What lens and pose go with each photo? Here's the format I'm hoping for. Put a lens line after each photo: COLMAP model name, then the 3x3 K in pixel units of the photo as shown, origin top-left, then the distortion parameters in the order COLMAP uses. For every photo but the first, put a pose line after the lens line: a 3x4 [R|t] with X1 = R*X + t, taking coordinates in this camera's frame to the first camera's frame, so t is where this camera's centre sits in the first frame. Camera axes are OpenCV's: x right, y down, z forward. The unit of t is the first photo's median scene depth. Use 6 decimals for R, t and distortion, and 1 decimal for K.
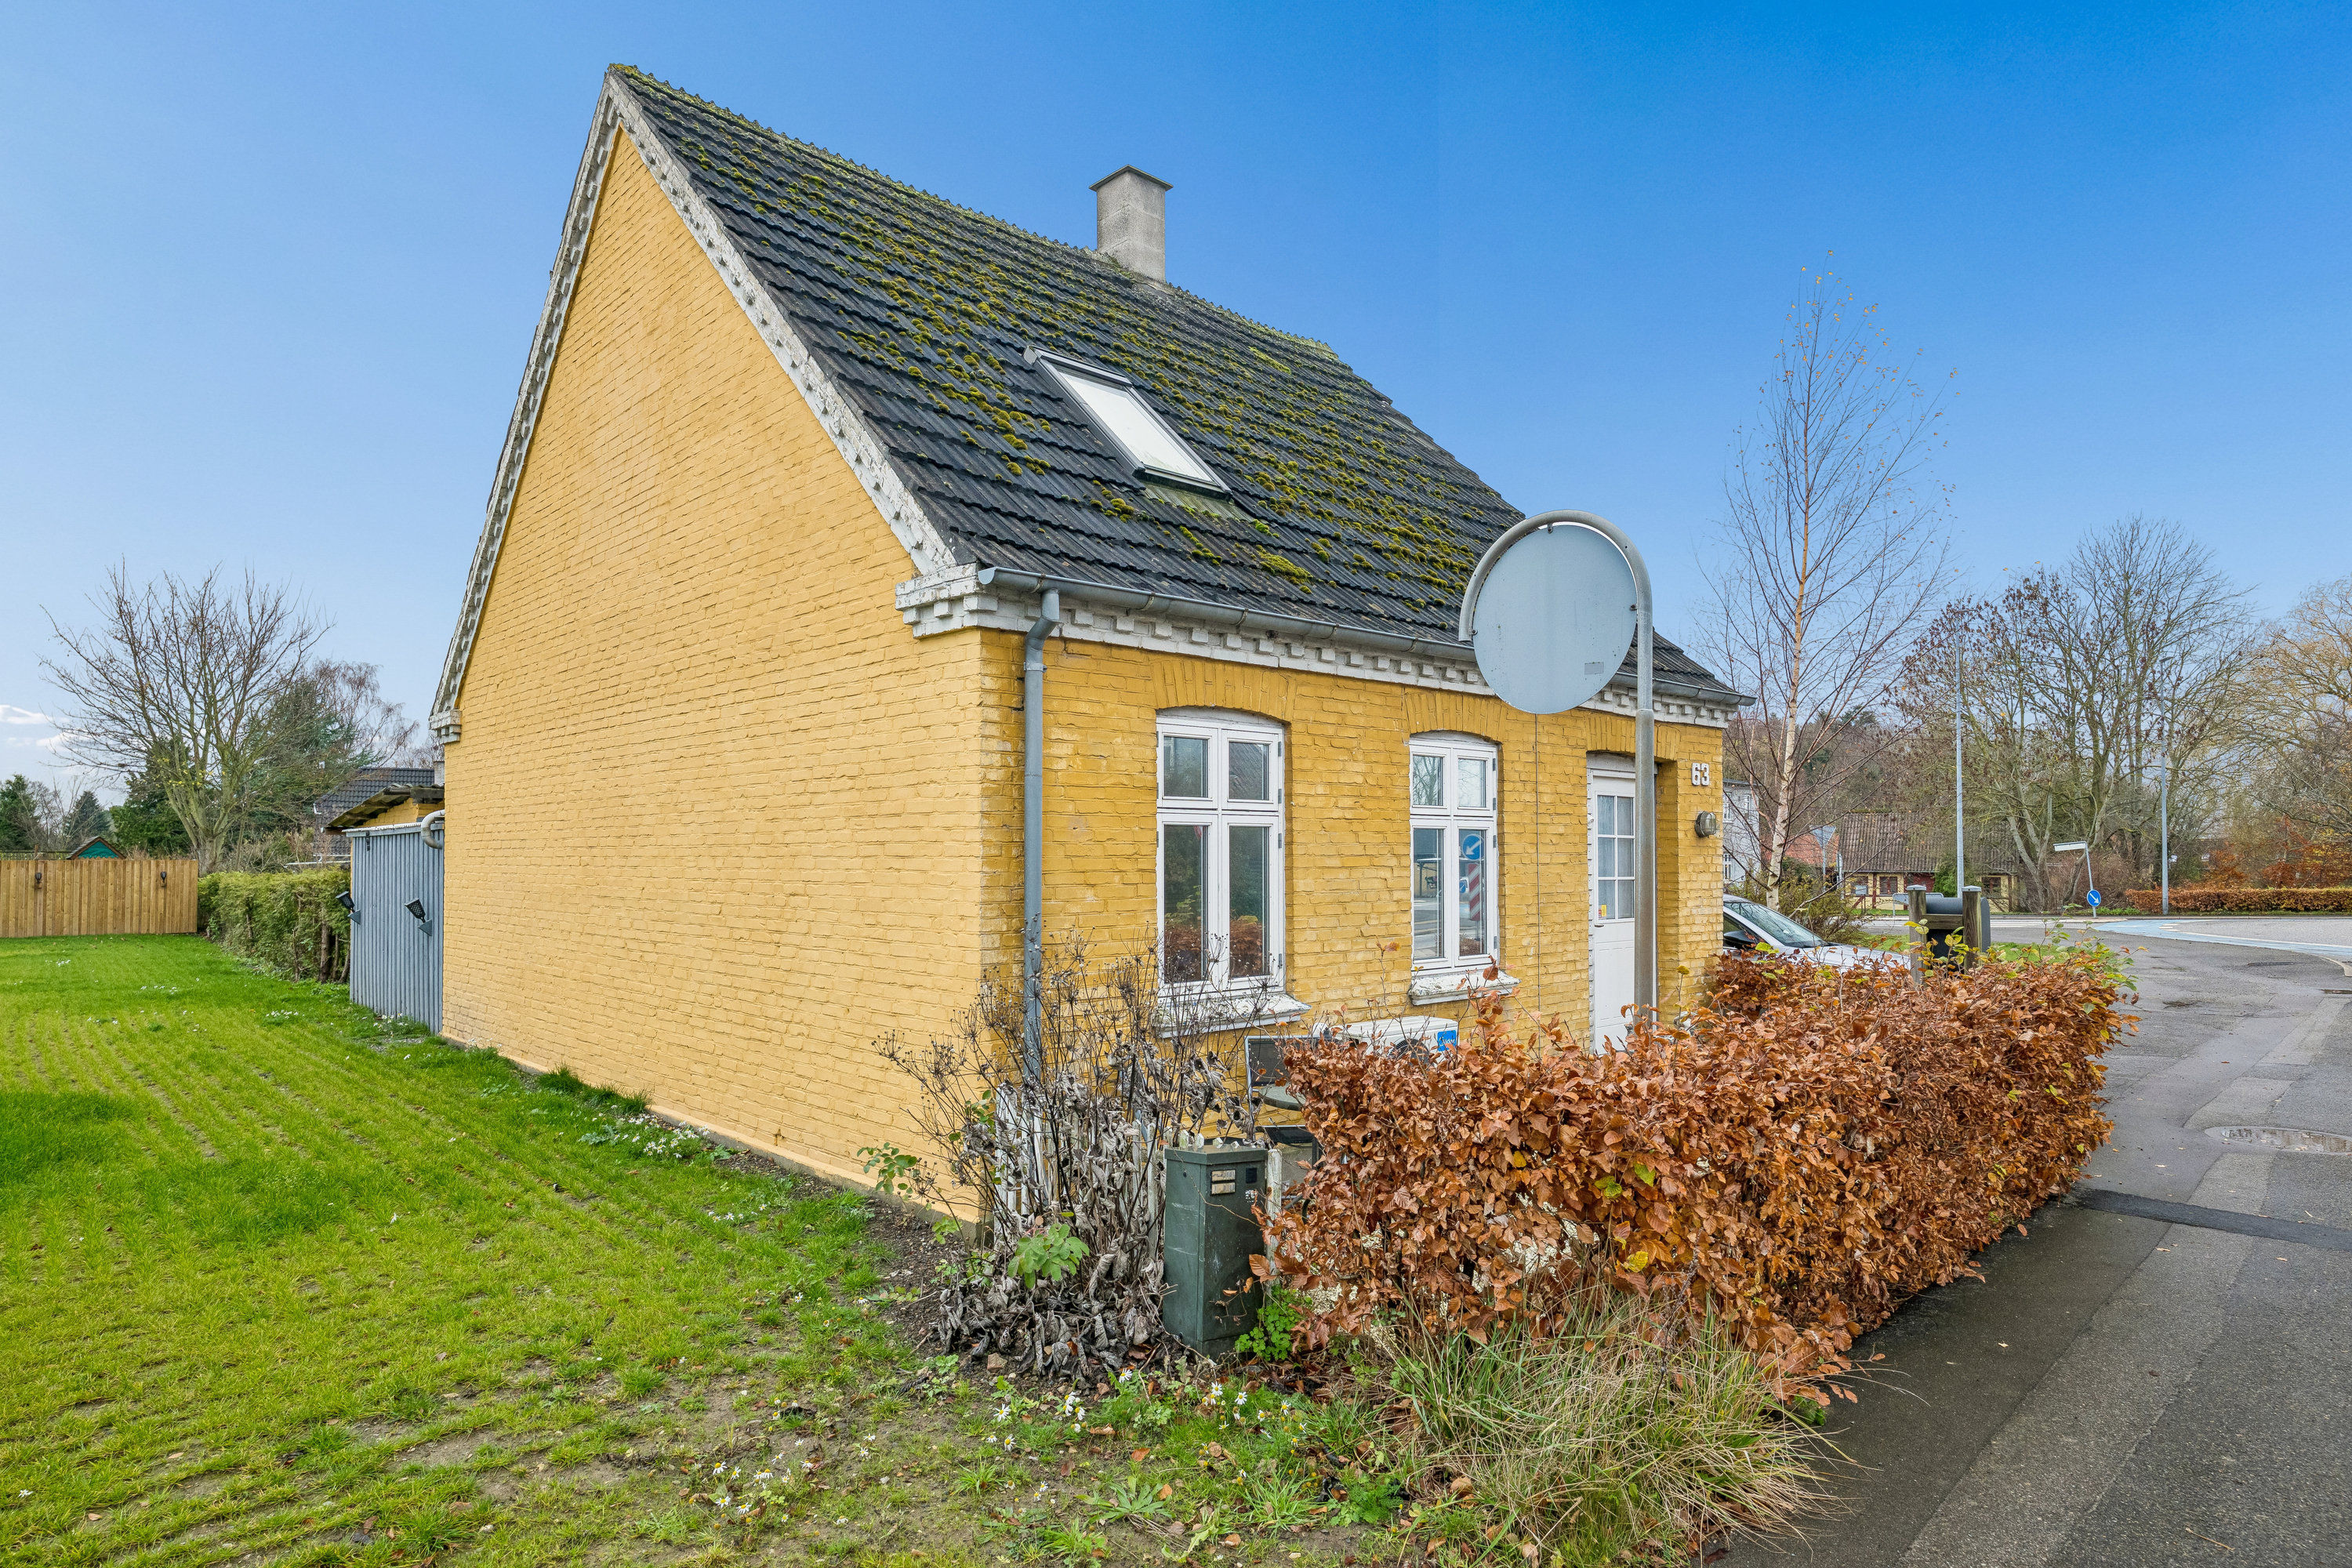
lens RADIAL K [[1308.1, 0, 1174.8], [0, 1308.1, 795.5], [0, 0, 1]] dist [-0.001905, 0.000409]
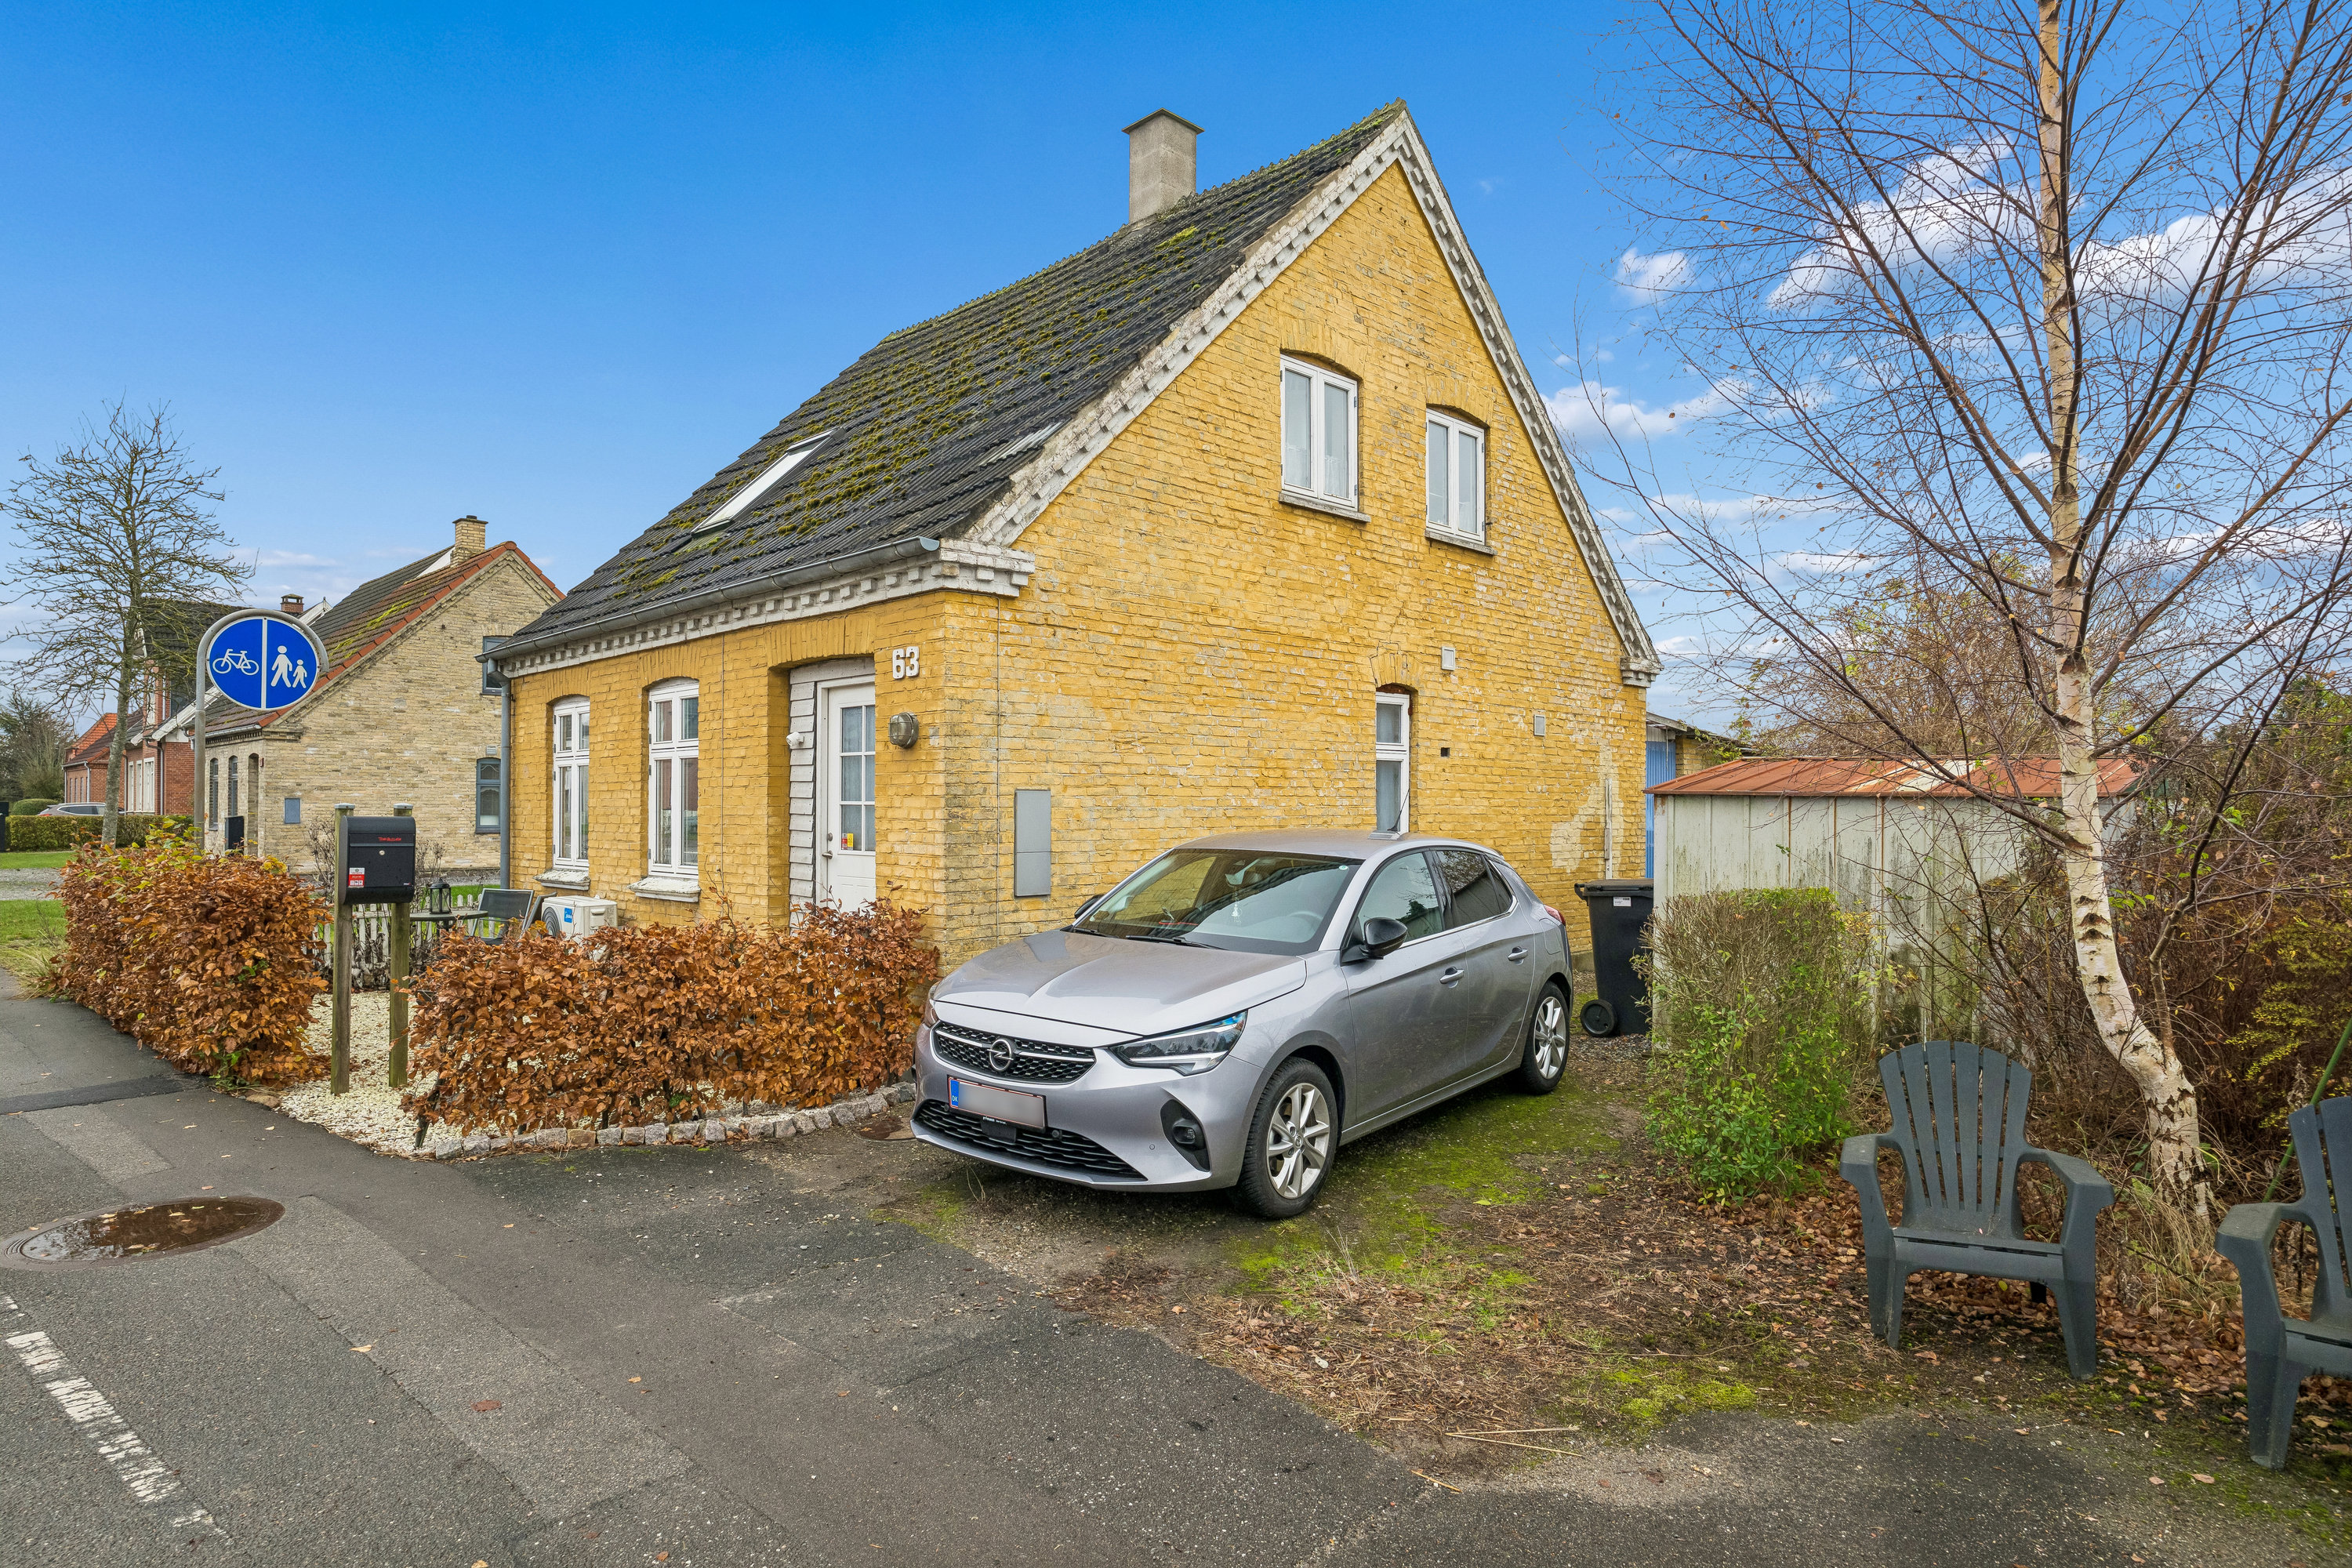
lens RADIAL K [[1308.1, 0, 1174.8], [0, 1308.1, 795.5], [0, 0, 1]] dist [-0.001905, 0.000409]
pose [[0.047042, -0.021170, -0.998669, 1.570070], [0.032565, 0.999276, -0.019649, 0.106951], [0.998362, -0.031598, 0.047698, 1.530038]]
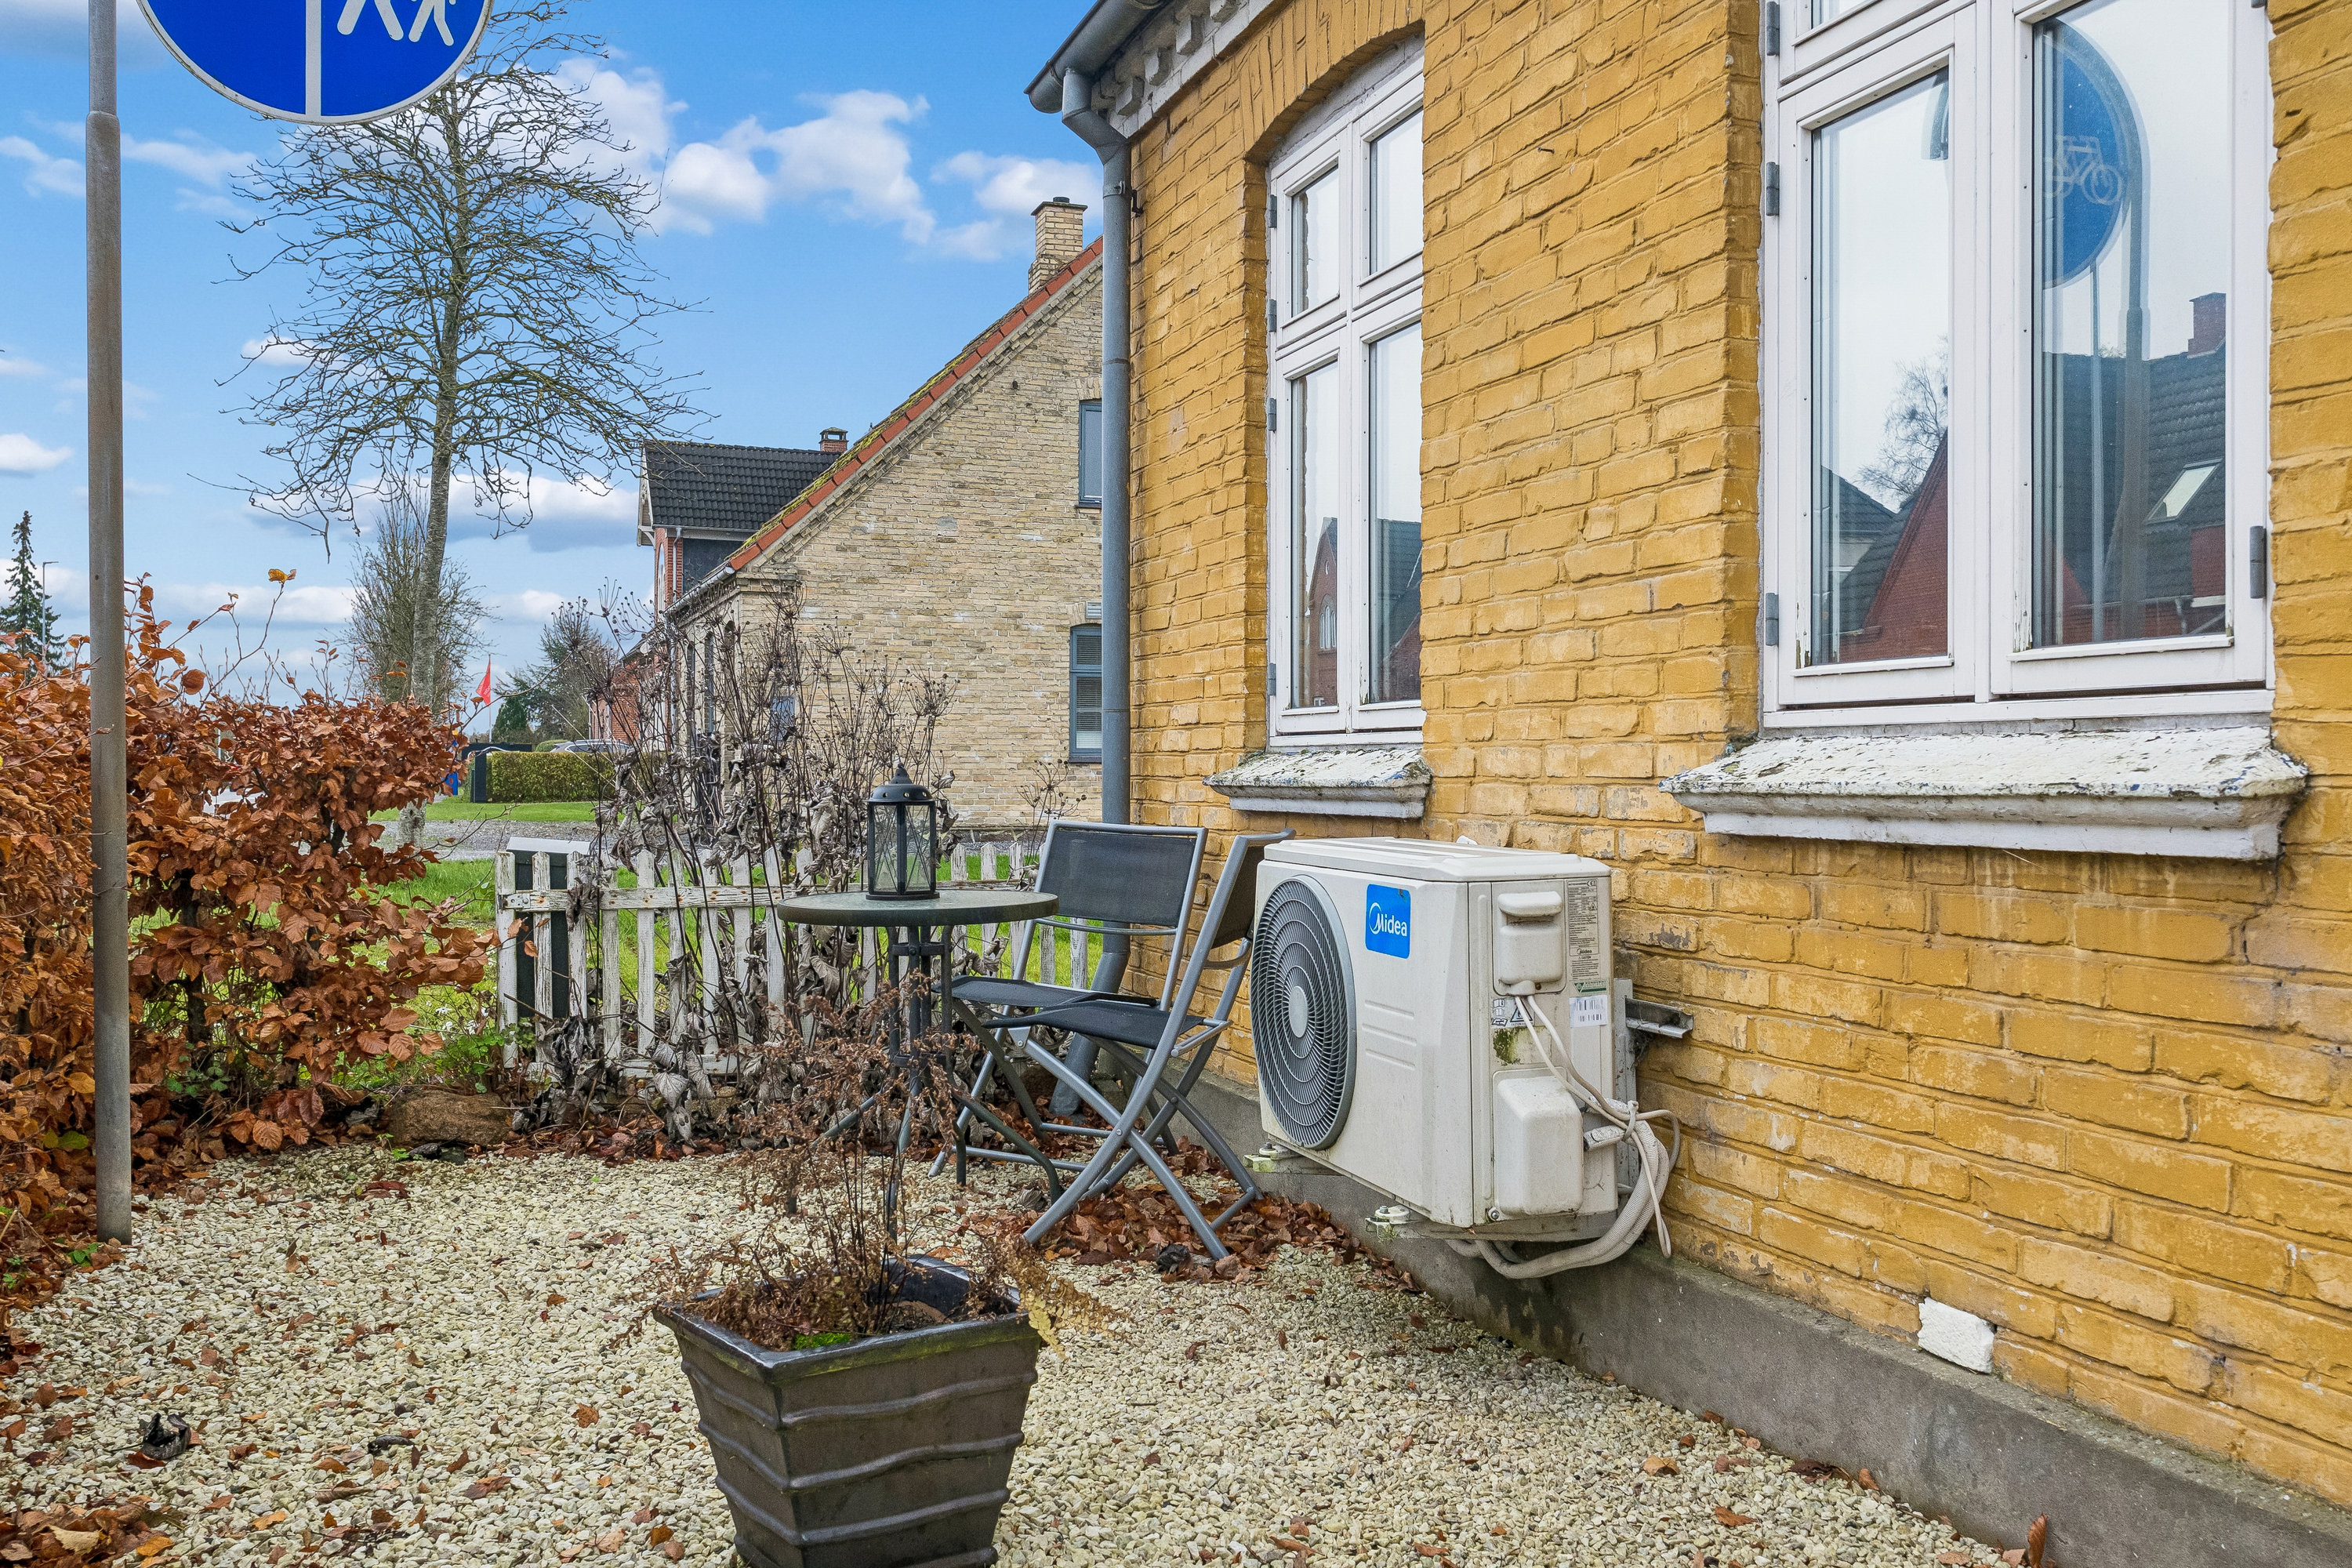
lens RADIAL K [[2022.7, 0, 1176.0], [0, 2022.7, 784.0], [0, 0, 1]] dist [-0.002534, -0.000767]
pose [[-0.386803, -0.004615, -0.922151, 0.611749], [0.023967, 0.999599, -0.015056, 0.159626], [0.921851, -0.027925, -0.386537, 1.094242]]
